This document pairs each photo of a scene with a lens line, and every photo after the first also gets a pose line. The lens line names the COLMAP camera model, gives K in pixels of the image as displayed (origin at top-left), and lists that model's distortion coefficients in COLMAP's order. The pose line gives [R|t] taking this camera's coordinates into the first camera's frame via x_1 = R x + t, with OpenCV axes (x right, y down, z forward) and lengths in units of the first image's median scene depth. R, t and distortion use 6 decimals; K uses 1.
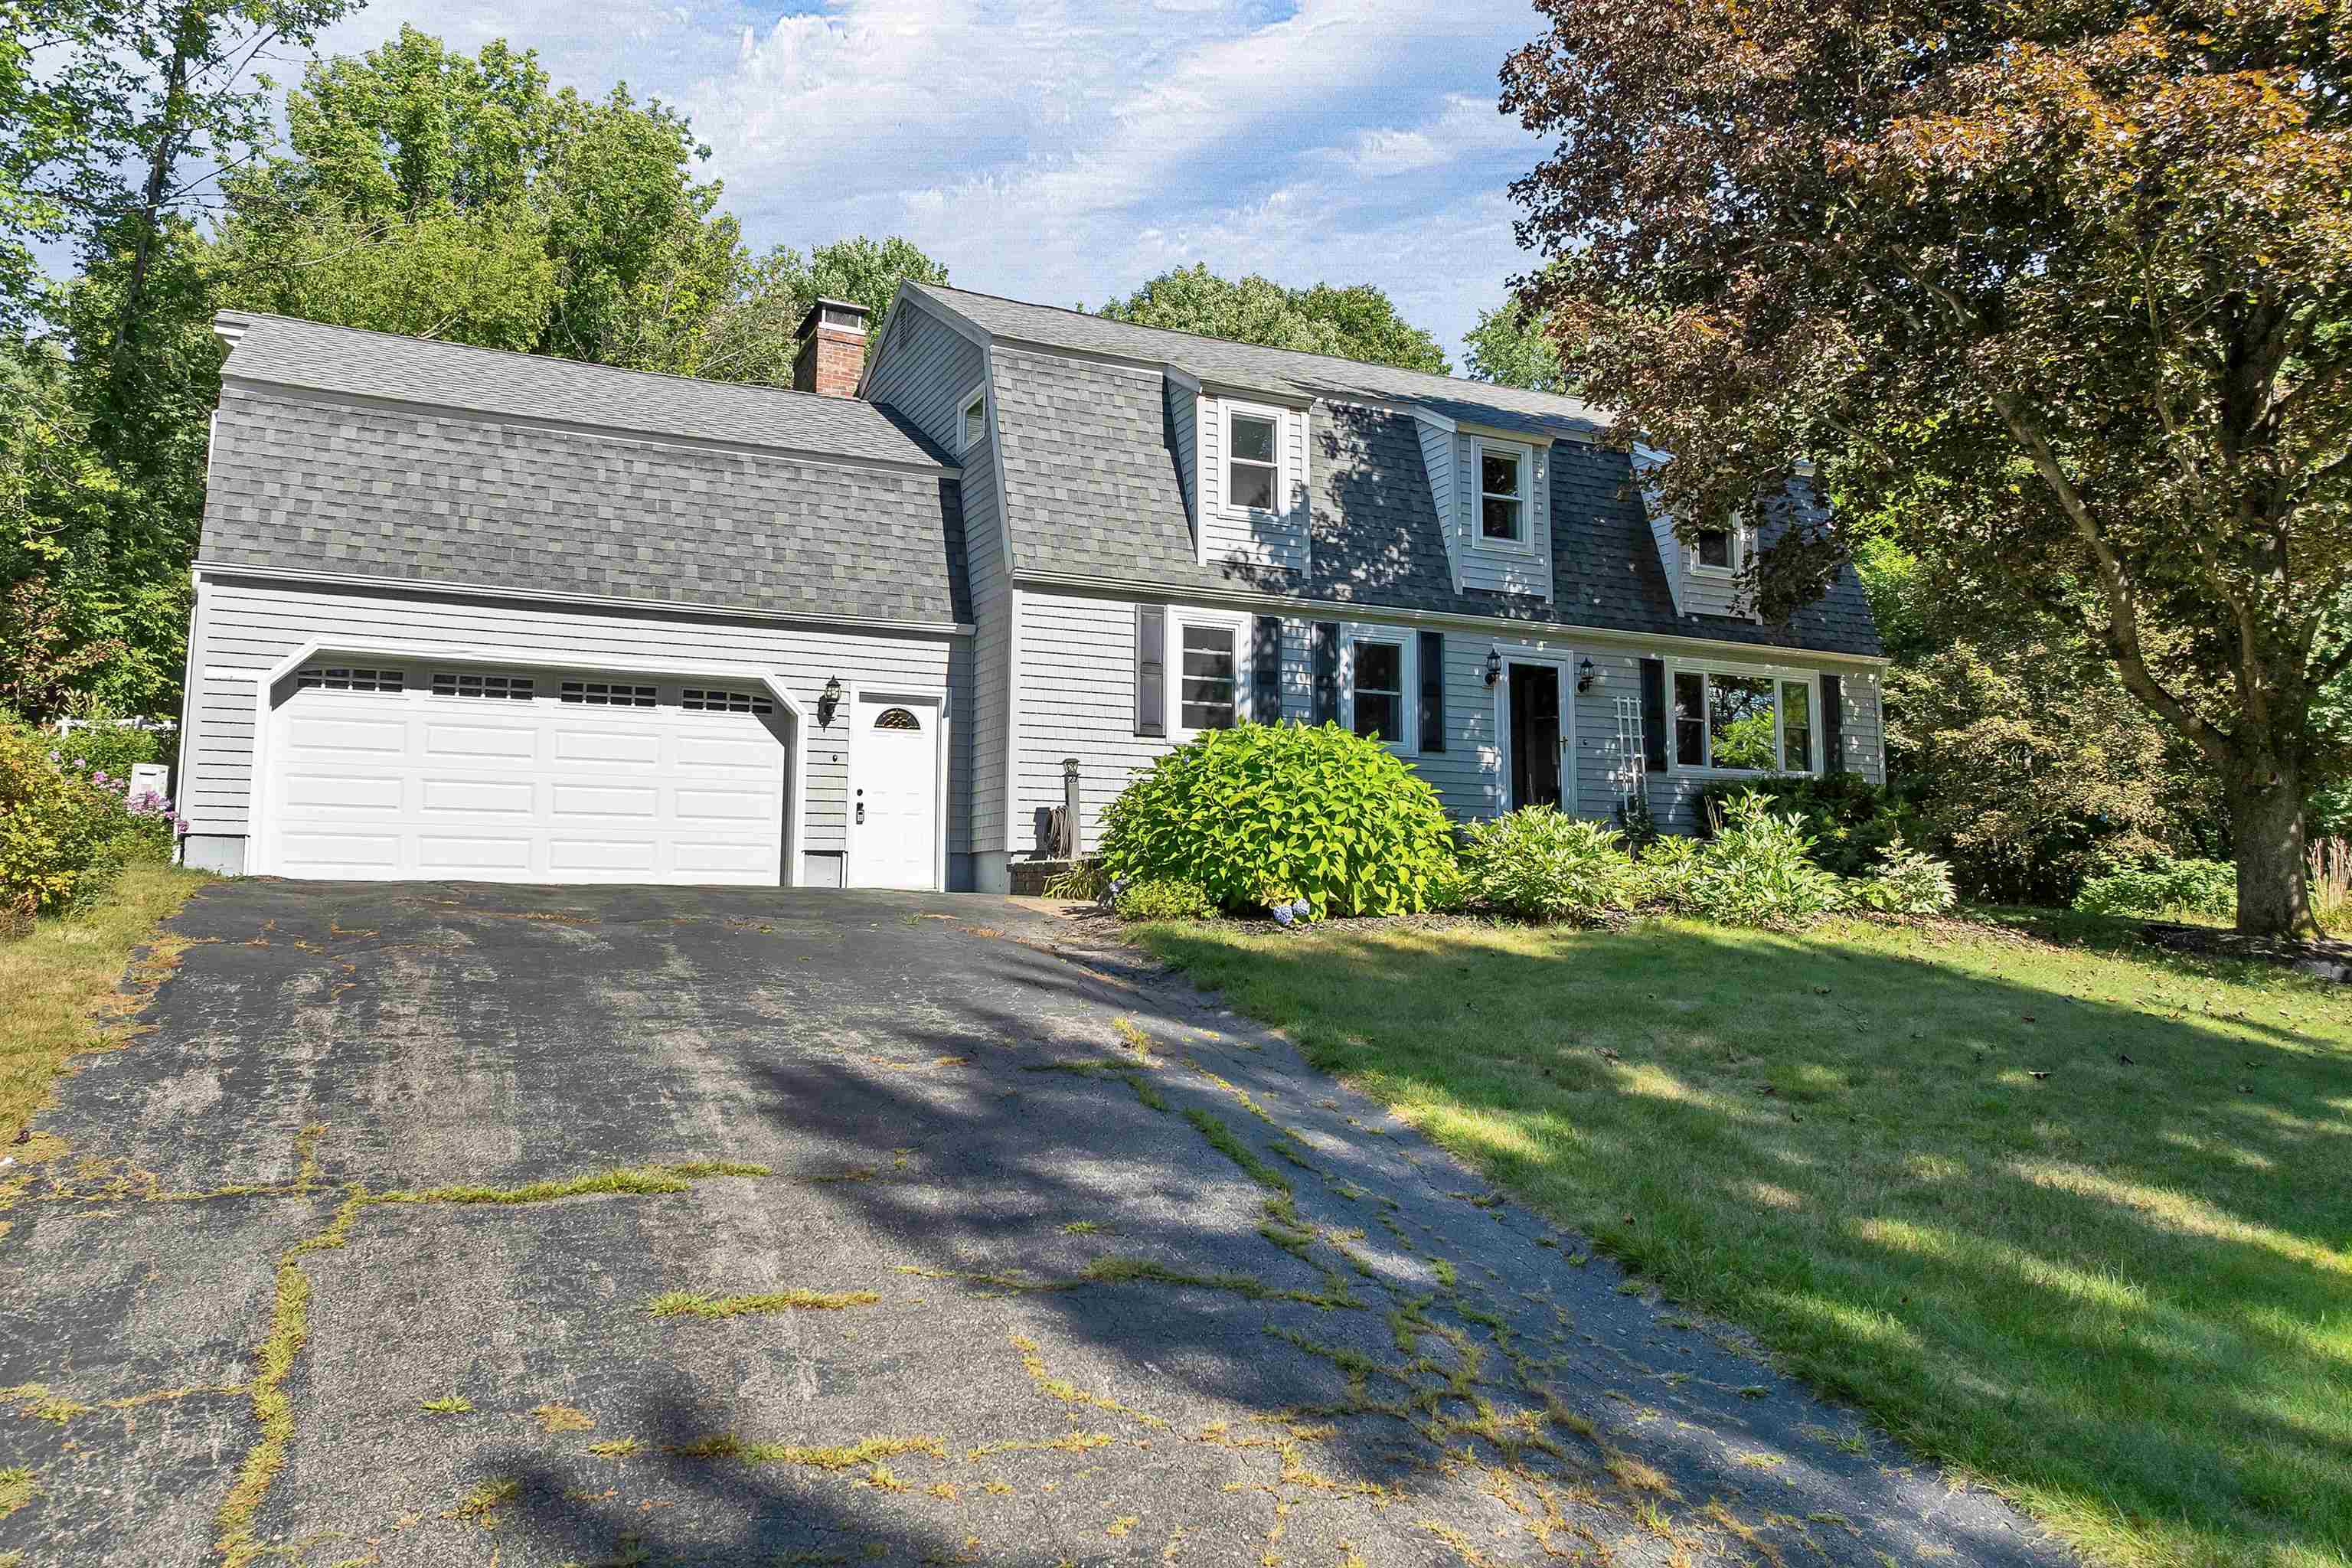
lens RADIAL K [[1705.1, 0, 1177.0], [0, 1705.1, 732.8], [0, 0, 1]] dist [-0.041965, -0.004236]
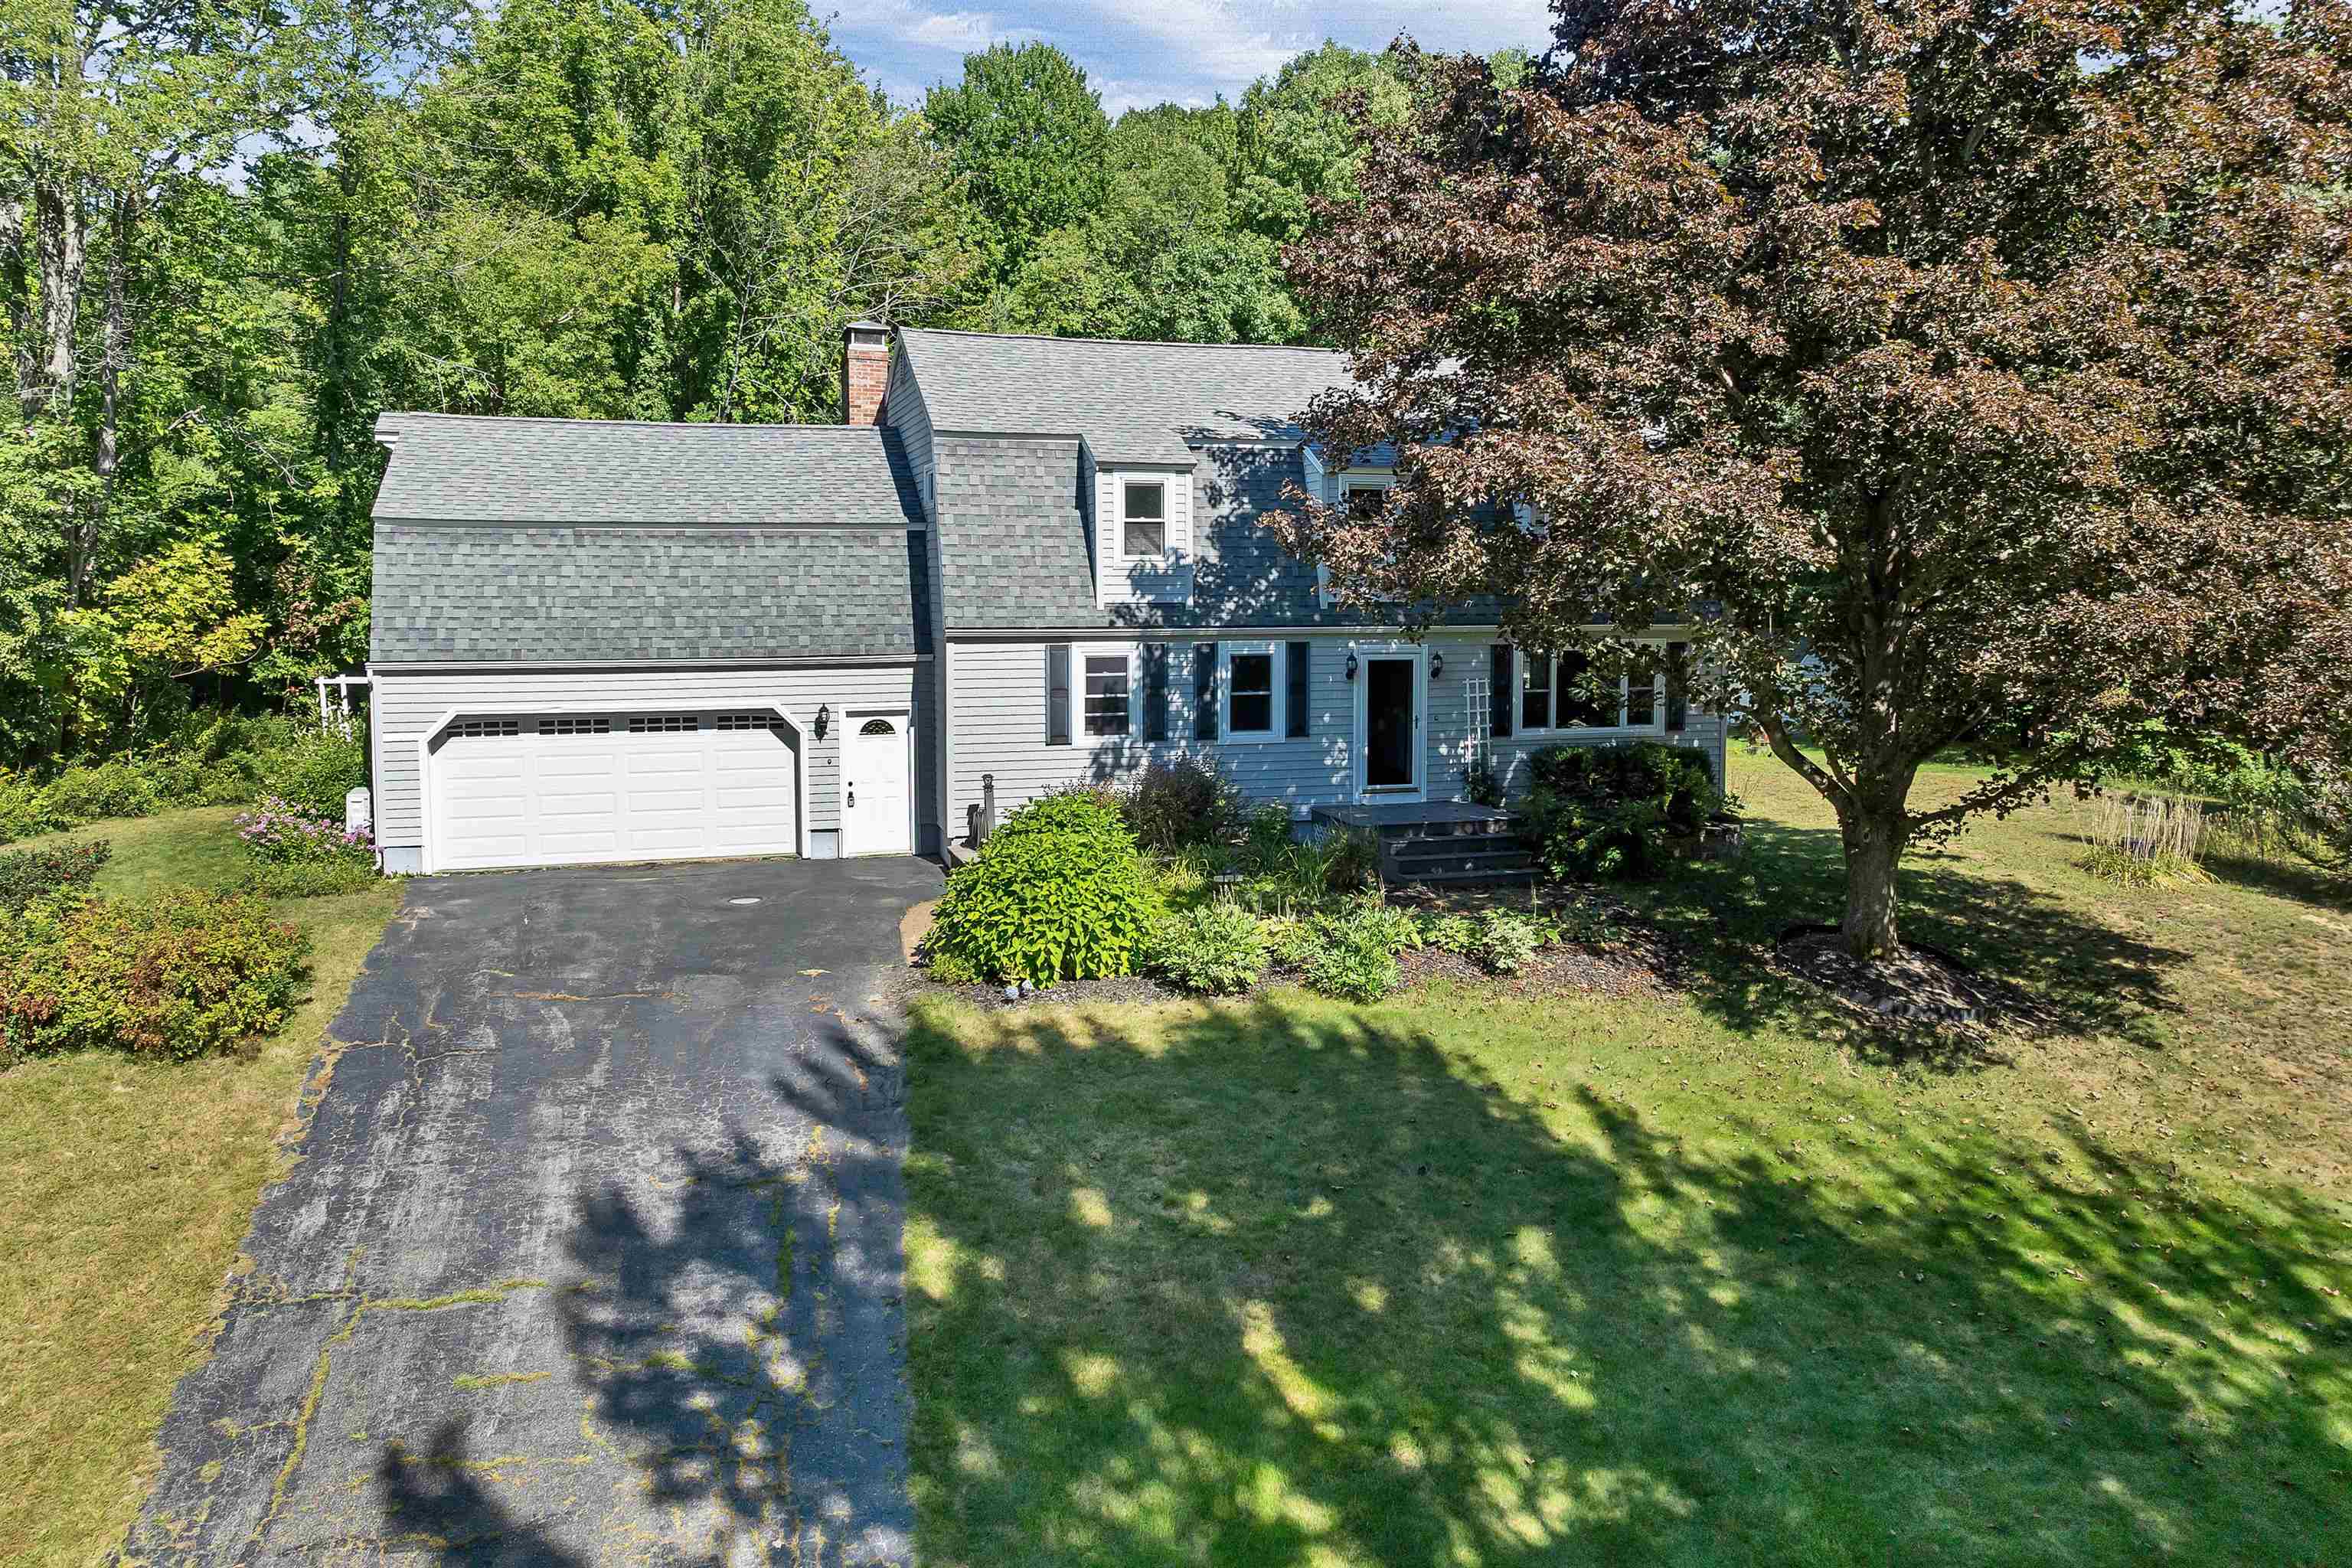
lens RADIAL K [[1705.1, 0, 1177.0], [0, 1705.1, 732.8], [0, 0, 1]] dist [-0.041965, -0.004236]
pose [[0.987800, 0.008622, -0.155487, 0.279351], [0.022588, 0.979974, 0.197838, -0.265218], [0.154079, -0.198937, 0.967824, -0.264719]]
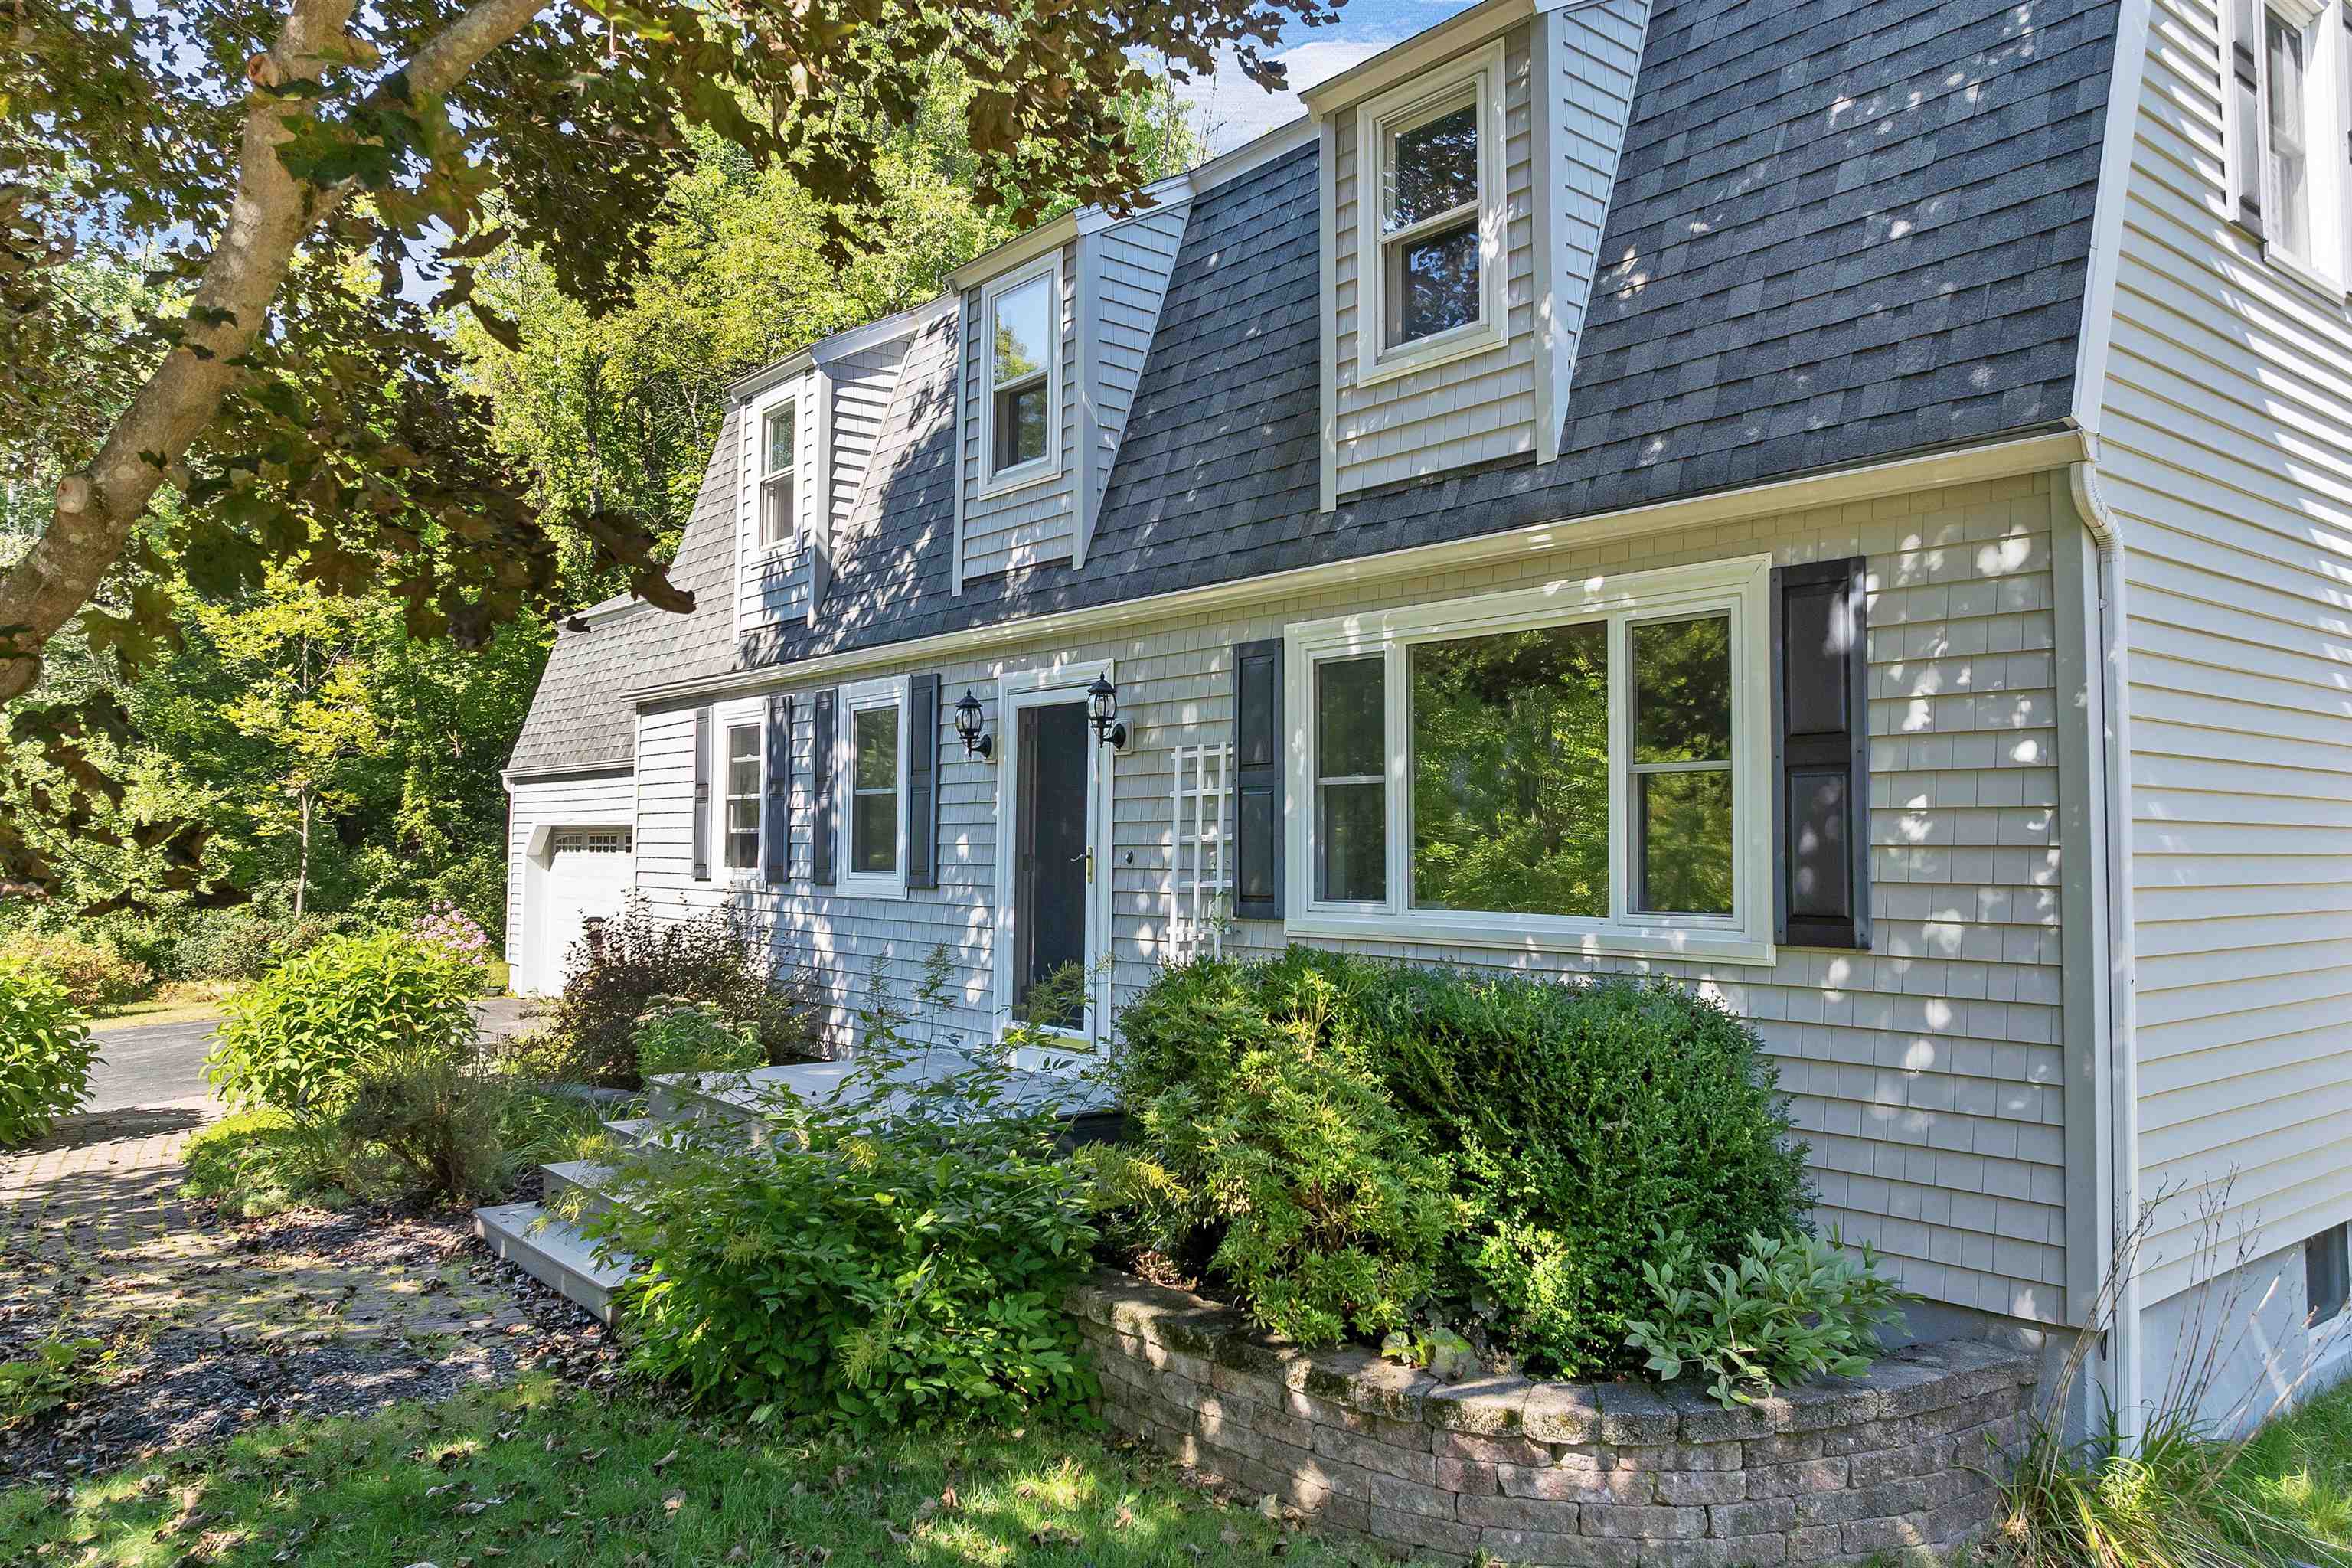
lens RADIAL K [[1705.1, 0, 1177.0], [0, 1705.1, 732.8], [0, 0, 1]] dist [-0.041965, -0.004236]
pose [[0.219018, -0.058679, -0.973955, 0.777443], [0.124013, 0.991769, -0.031865, -0.013086], [0.967808, -0.113804, 0.224492, 1.035153]]
